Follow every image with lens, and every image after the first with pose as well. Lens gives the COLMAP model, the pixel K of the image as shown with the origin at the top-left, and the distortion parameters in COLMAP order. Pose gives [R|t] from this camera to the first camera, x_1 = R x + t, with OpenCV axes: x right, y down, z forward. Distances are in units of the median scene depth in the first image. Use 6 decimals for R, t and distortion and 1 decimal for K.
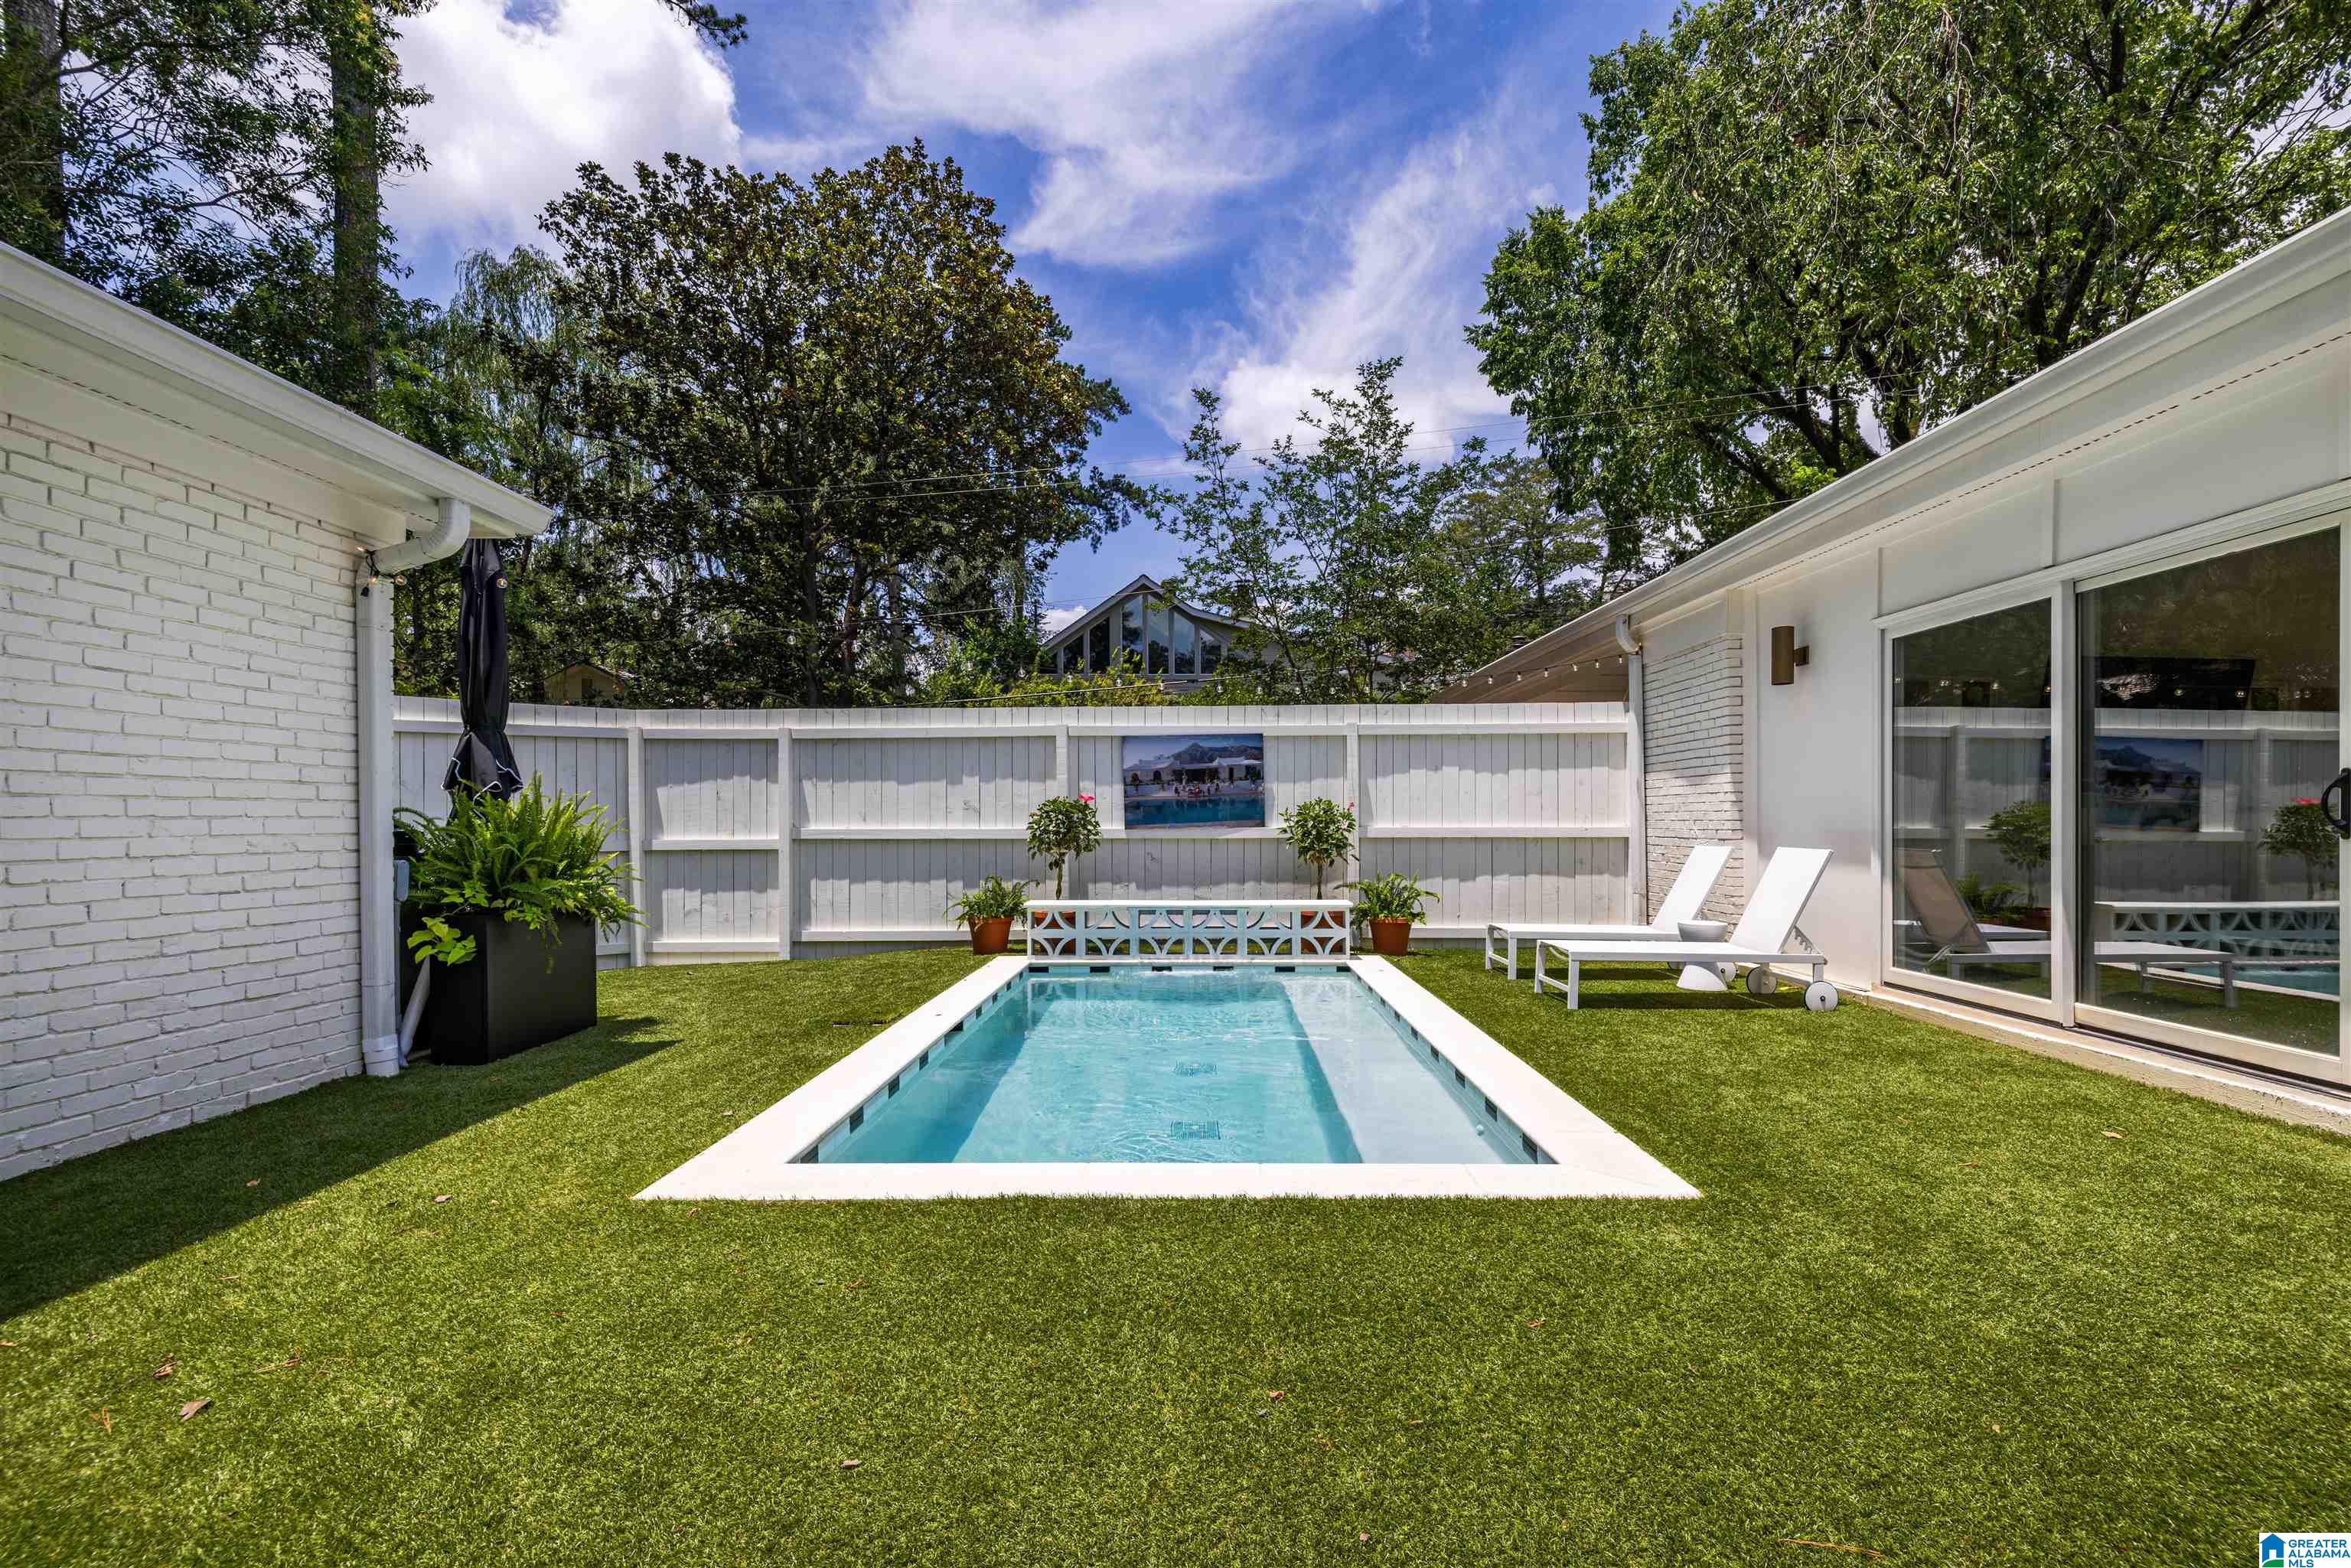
lens RADIAL K [[1006.9, 0, 1208.8], [0, 1006.9, 829.7], [0, 0, 1]] dist [-0.000585, 0.000730]
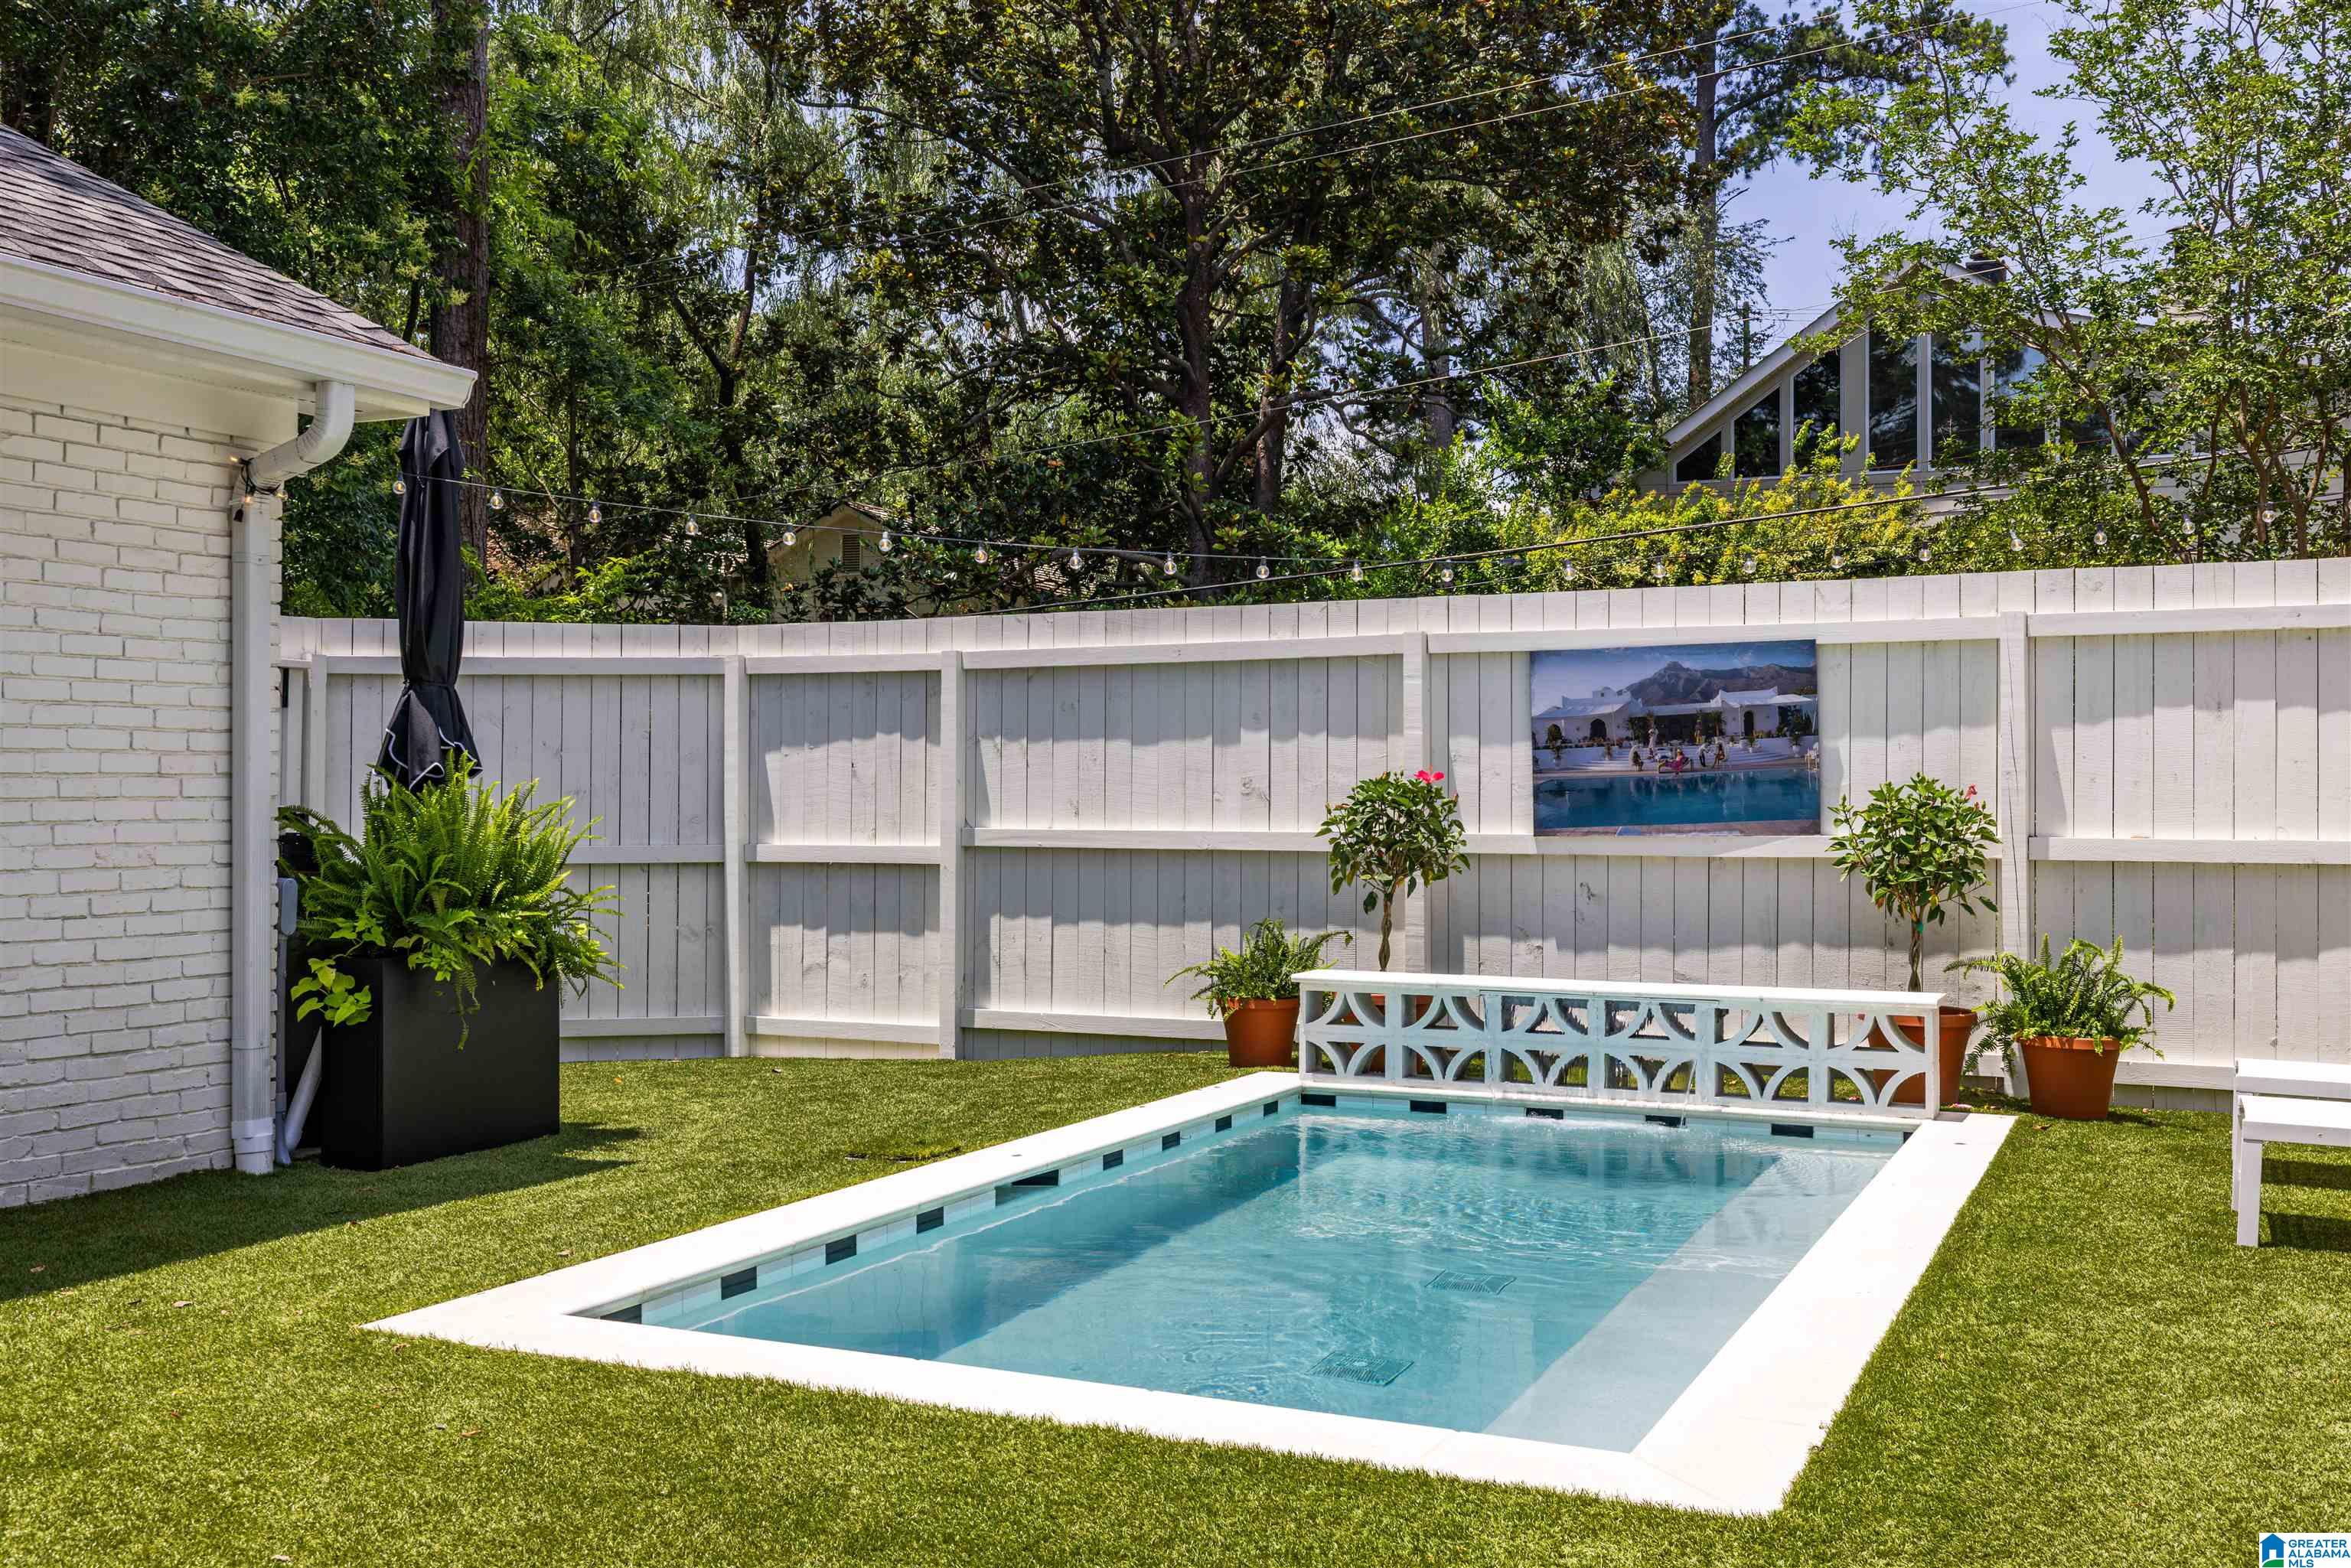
lens RADIAL K [[2262.5, 0, 1181.4], [0, 2262.5, 778.2], [0, 0, 1]] dist [0.002064, 0.000000]
pose [[0.905617, 0.000853, -0.424095, 0.252631], [-0.007633, 0.999869, -0.014287, -0.012457], [0.424027, 0.016176, 0.905505, -0.107638]]
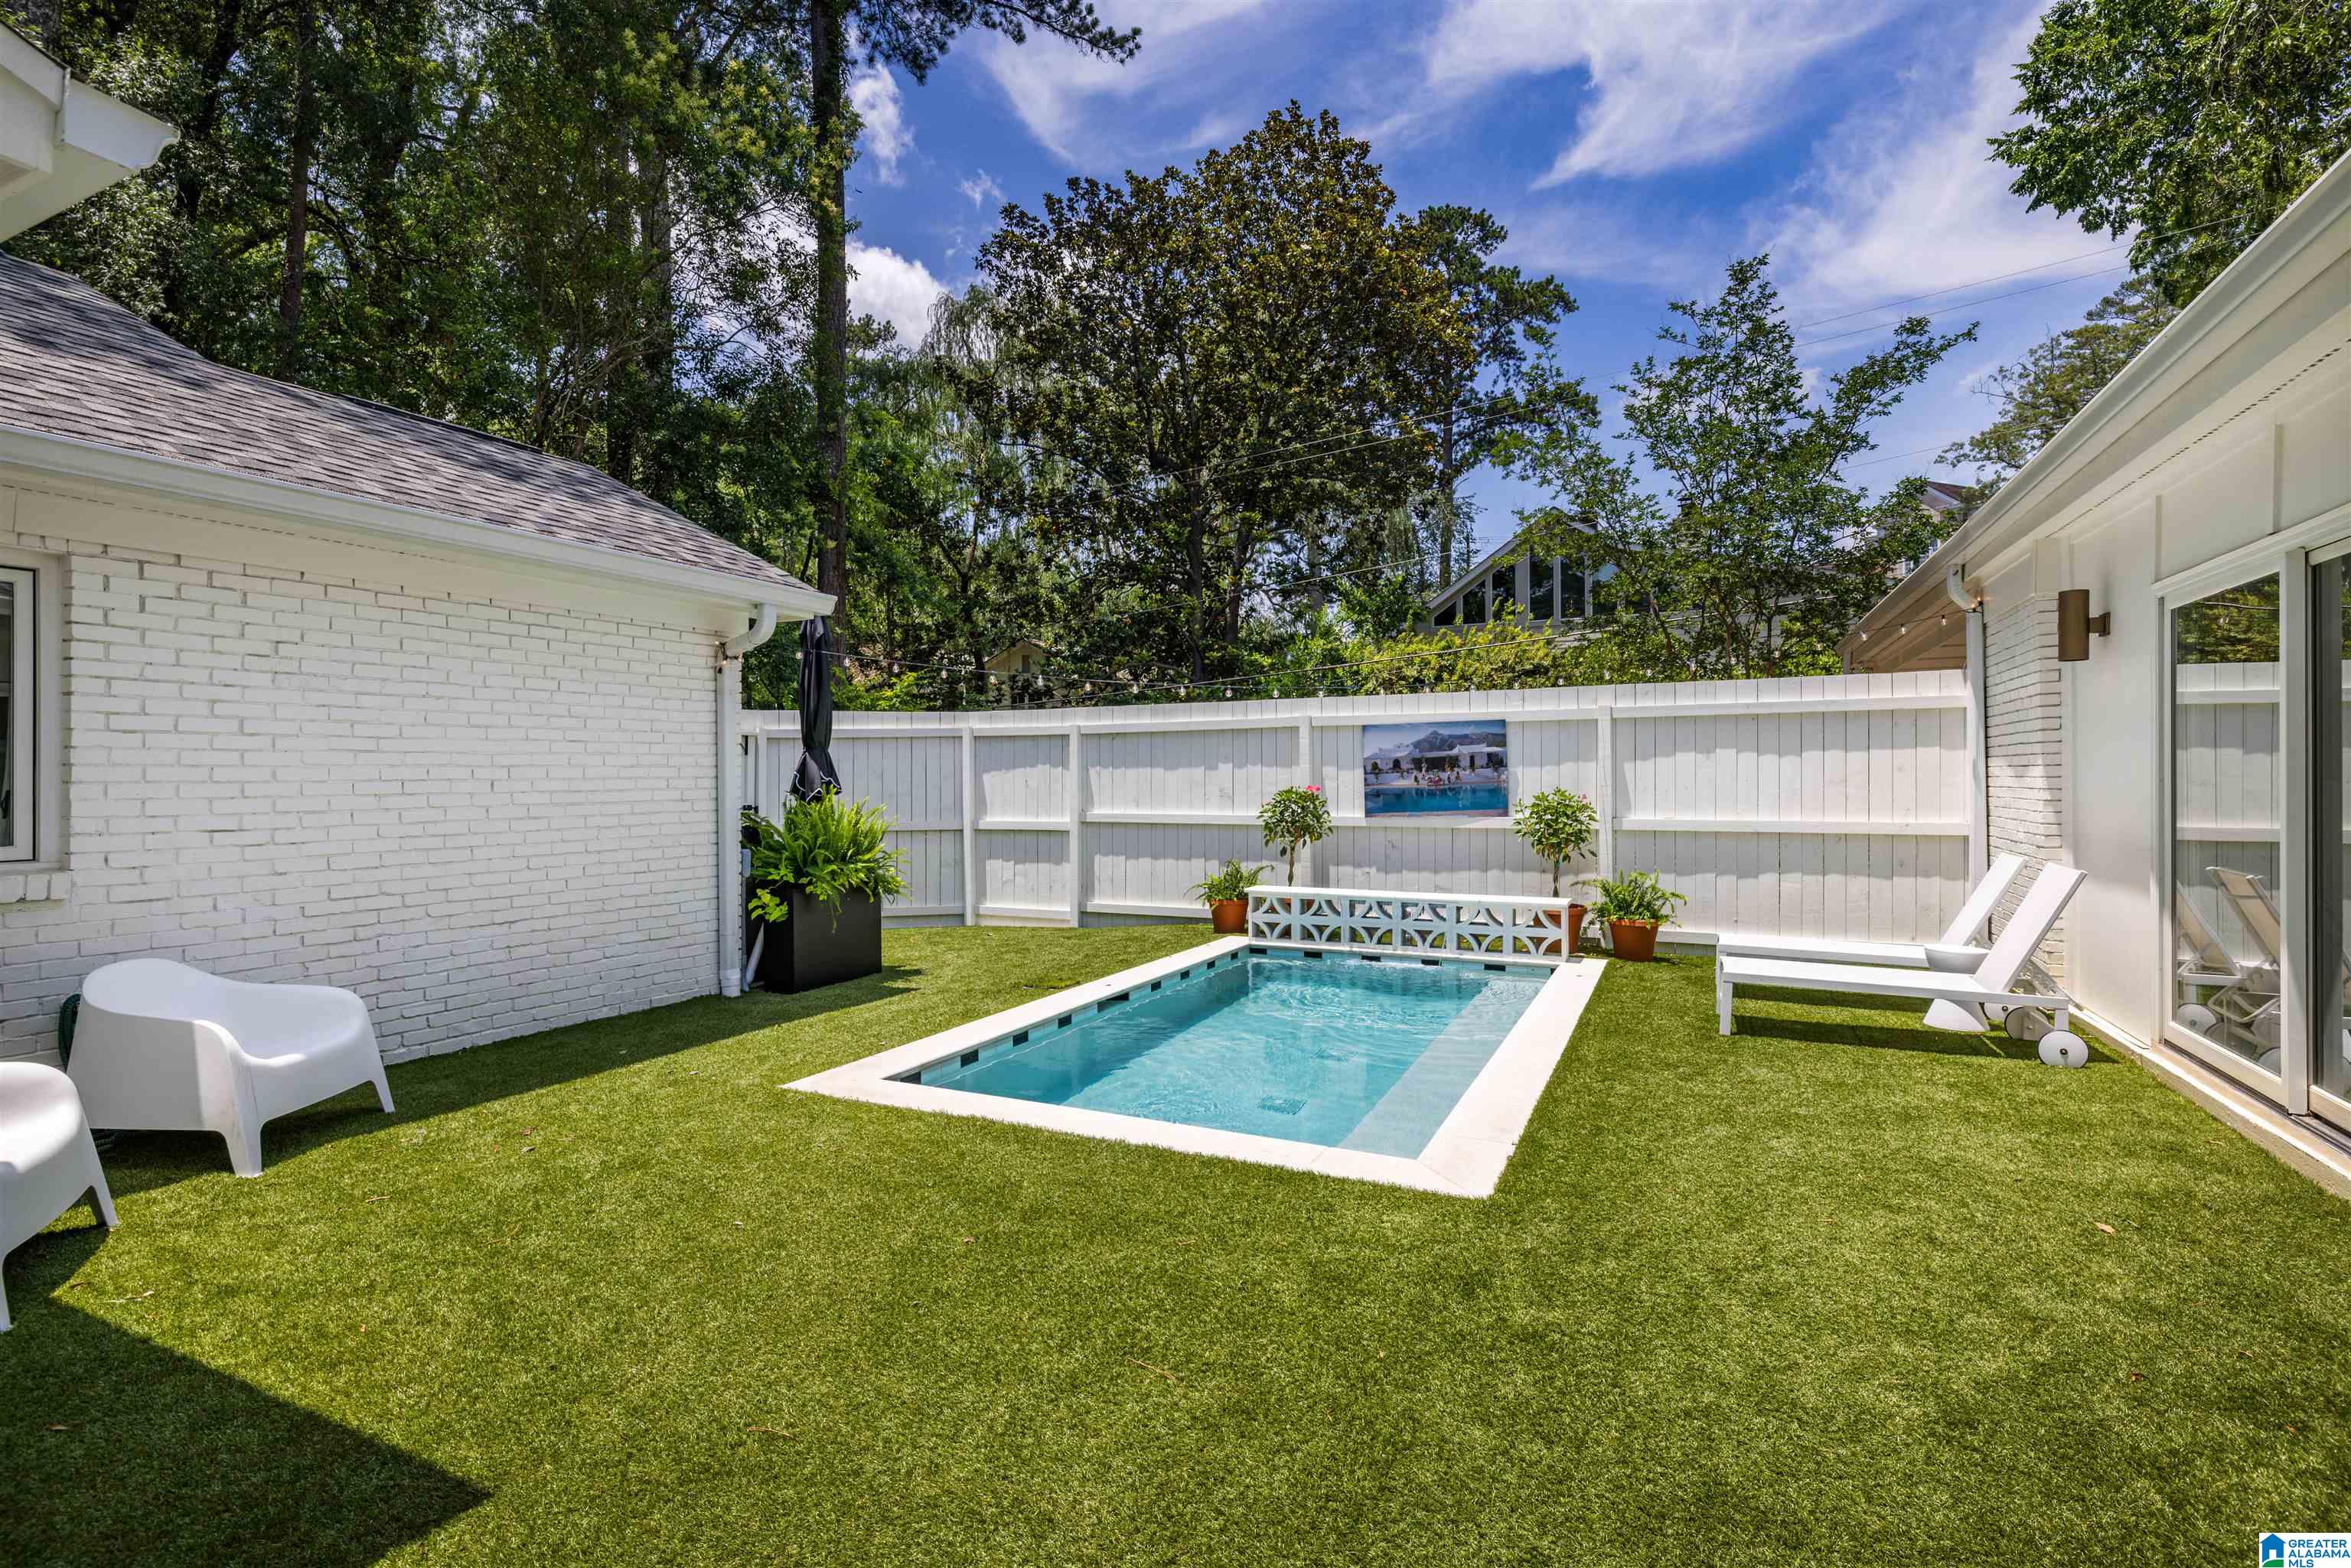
lens RADIAL K [[1113.5, 0, 1174.0], [0, 1113.5, 780.9], [0, 0, 1]] dist [-0.004189, 0.001027]
pose [[0.899486, 0.000063, -0.436950, 0.248148], [-0.001810, 0.999992, -0.003581, -0.034616], [0.436946, 0.004011, 0.899479, -0.096328]]
